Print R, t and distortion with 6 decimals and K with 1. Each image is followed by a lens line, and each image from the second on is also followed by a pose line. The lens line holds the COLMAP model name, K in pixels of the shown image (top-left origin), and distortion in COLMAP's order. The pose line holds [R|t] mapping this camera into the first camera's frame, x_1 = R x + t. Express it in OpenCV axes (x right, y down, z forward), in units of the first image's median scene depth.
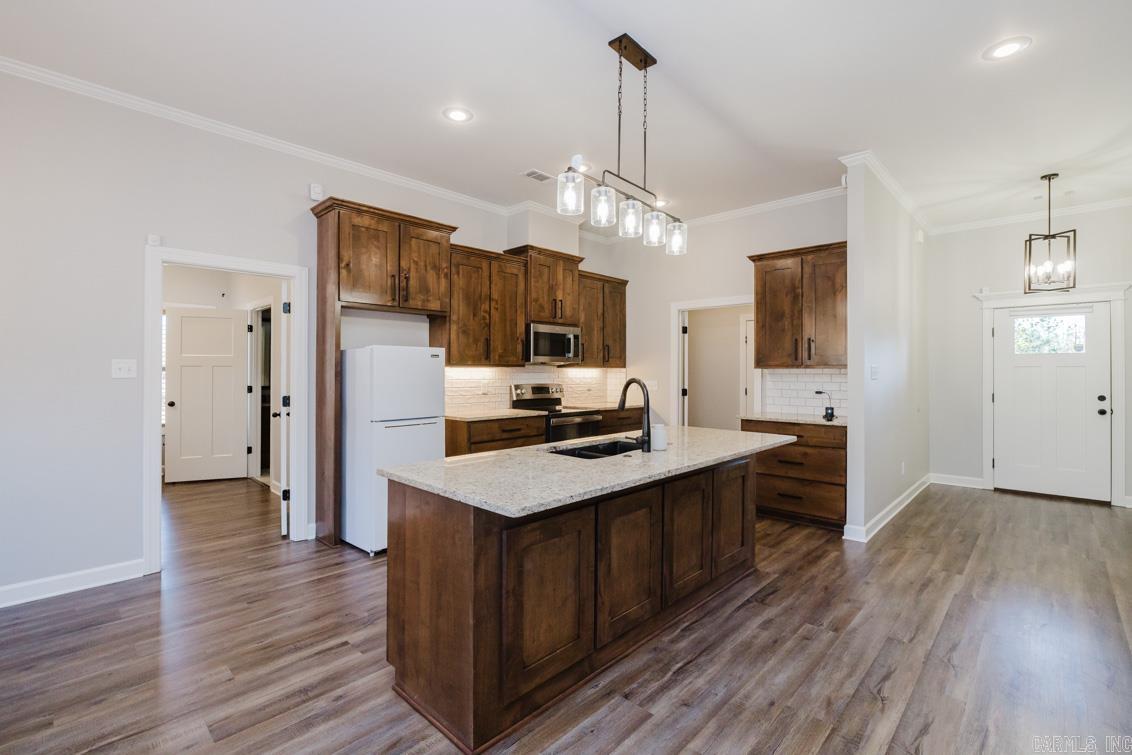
lens RADIAL K [[510.5, 0, 568.4], [0, 510.5, 370.3], [0, 0, 1]] dist [-0.003928, 0.000031]
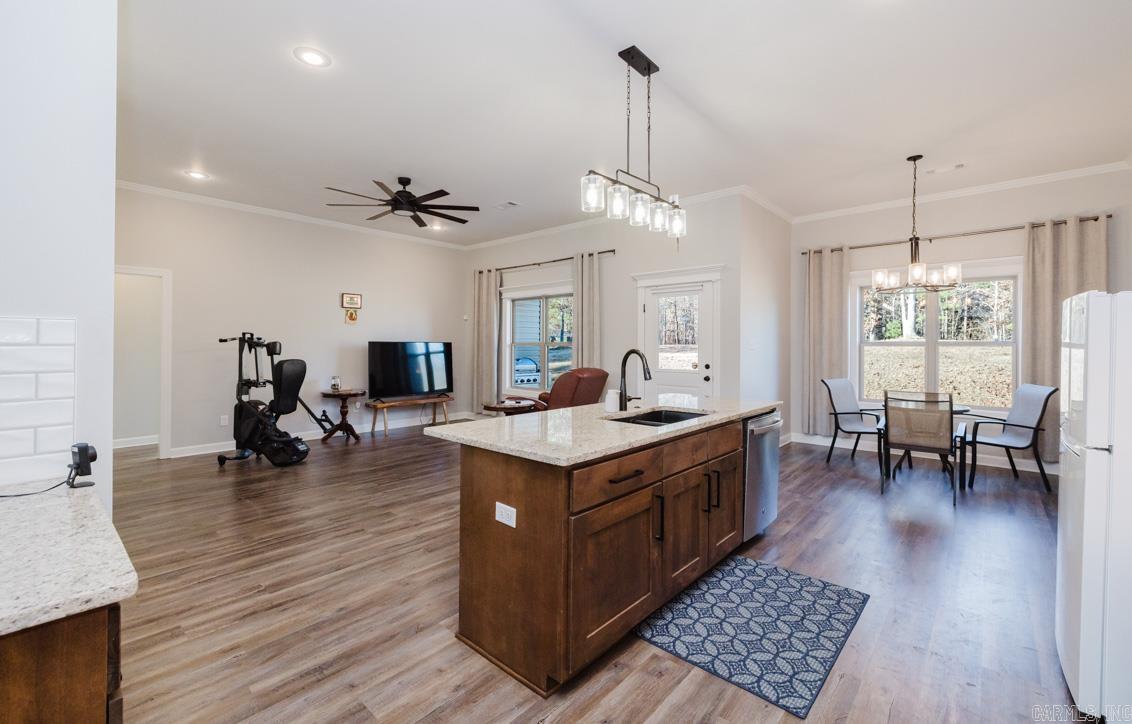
lens RADIAL K [[477.1, 0, 562.2], [0, 477.1, 346.6], [0, 0, 1]] dist [0.002604, 0.000266]
pose [[-0.999724, -0.006426, -0.022591, 0.192907], [-0.006457, 0.999978, 0.001299, 0.005802], [0.022582, 0.001445, -0.999744, 1.277260]]
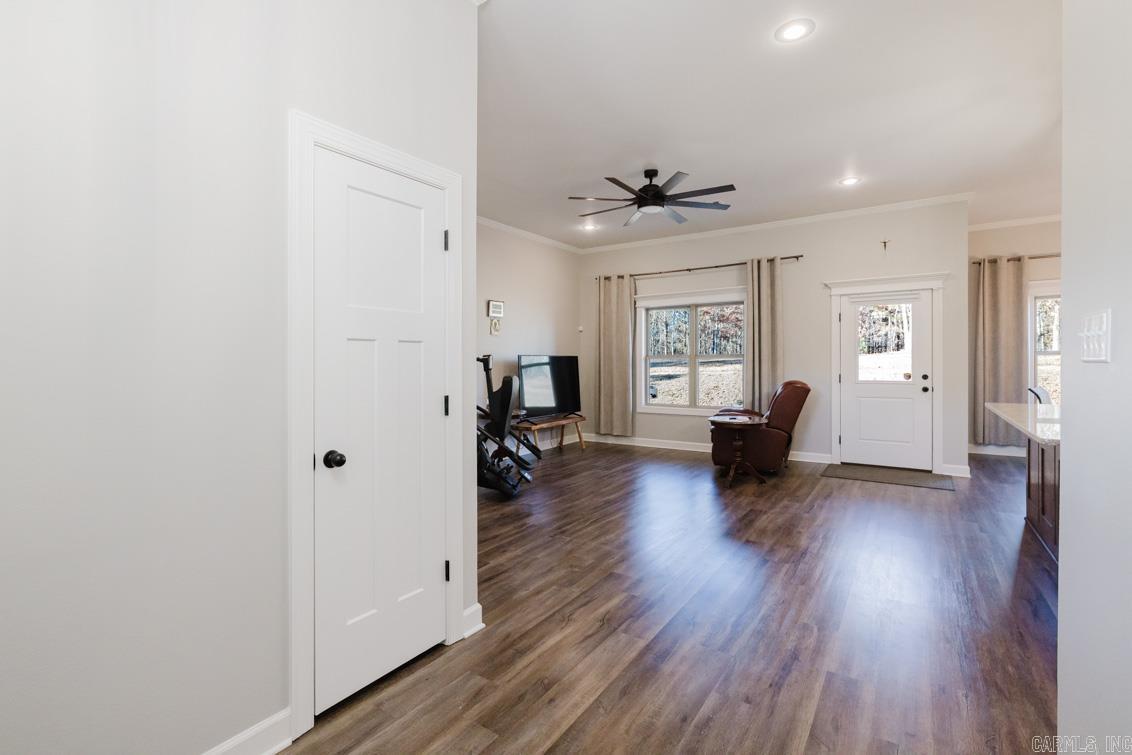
lens RADIAL K [[523.8, 0, 567.8], [0, 523.8, 351.9], [0, 0, 1]] dist [0.000191, 0.000096]
pose [[-0.986284, -0.001872, -0.165044, 0.900241], [0.002366, 0.999673, -0.025475, 0.025674], [0.165037, -0.025516, -0.985957, 1.199811]]
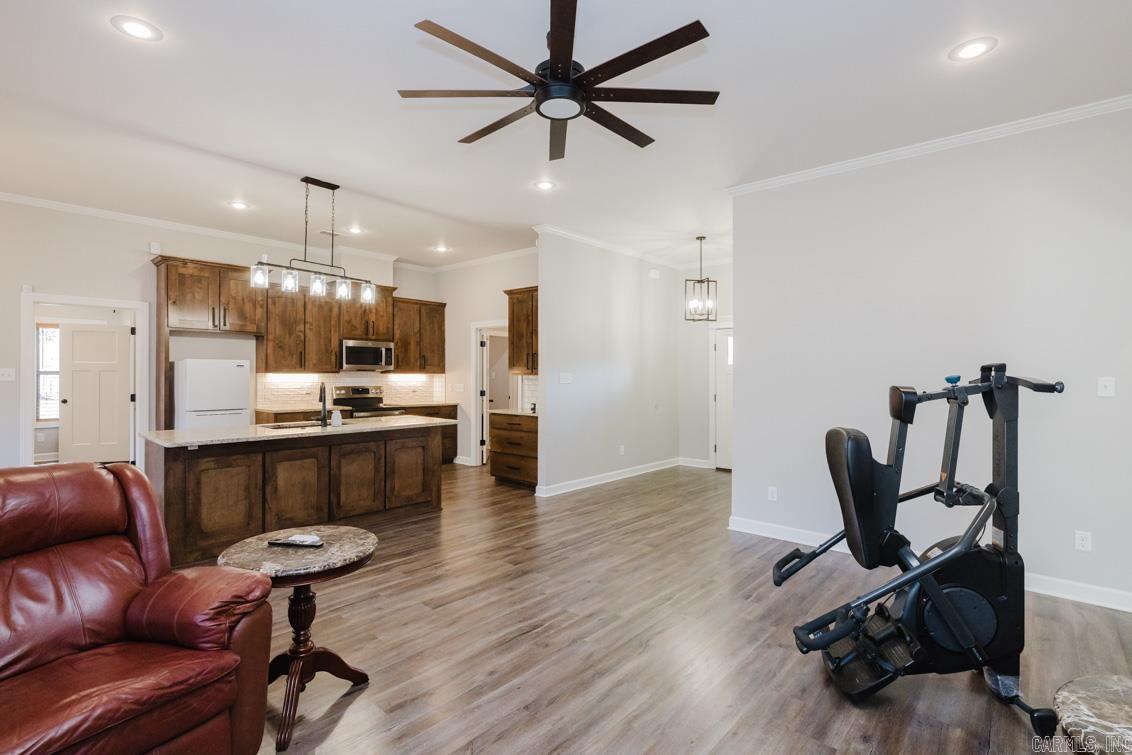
lens RADIAL K [[543.5, 0, 566.0], [0, 543.5, 377.5], [0, 0, 1]] dist [0.002471, 0.000321]
pose [[0.999699, 0.003969, 0.024196, 0.541769], [-0.004165, 0.999959, 0.008022, -0.010565], [-0.024163, -0.008121, 0.999675, -0.475264]]
